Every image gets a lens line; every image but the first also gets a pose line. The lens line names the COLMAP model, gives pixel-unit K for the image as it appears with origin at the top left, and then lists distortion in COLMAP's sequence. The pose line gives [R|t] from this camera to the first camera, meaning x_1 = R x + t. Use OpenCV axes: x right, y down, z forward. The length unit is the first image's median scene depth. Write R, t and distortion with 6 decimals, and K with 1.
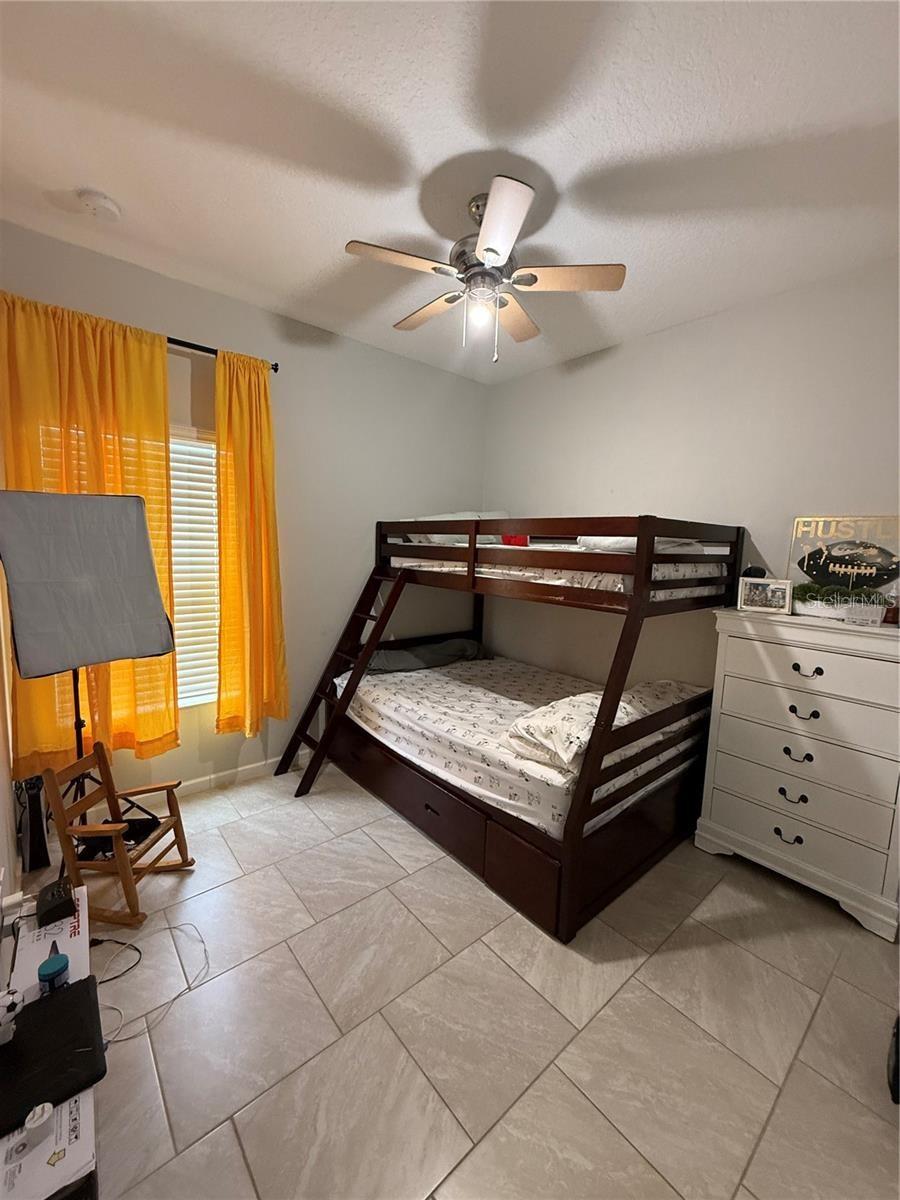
lens RADIAL K [[479.0, 0, 450.2], [0, 479.0, 597.1], [0, 0, 1]] dist [0.002593, 0.000255]
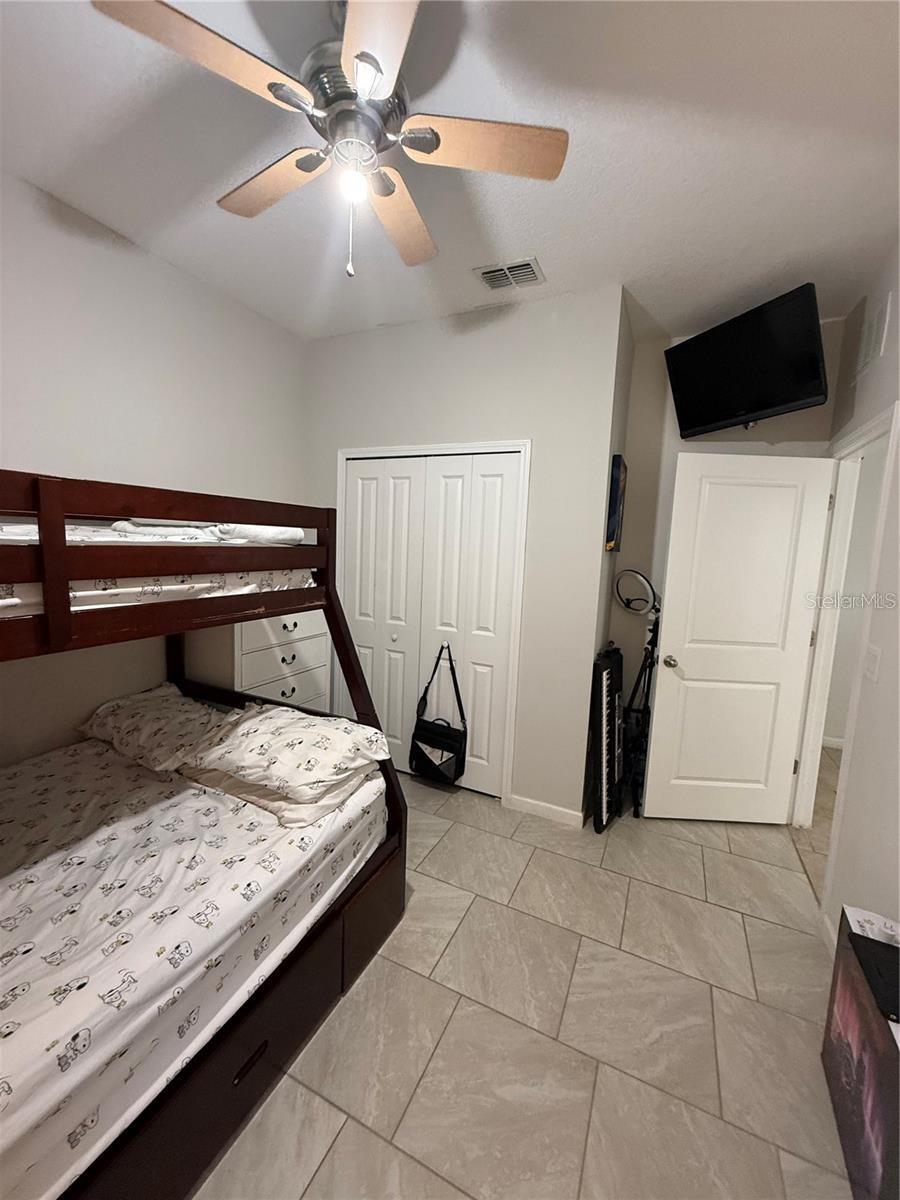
lens RADIAL K [[479.0, 0, 450.1], [0, 479.0, 597.3], [0, 0, 1]] dist [0.002593, 0.000255]
pose [[-0.406328, -0.157726, 0.900011, -0.574334], [0.046926, 0.980087, 0.192944, -0.151885], [-0.912522, 0.120632, -0.390835, 1.062254]]
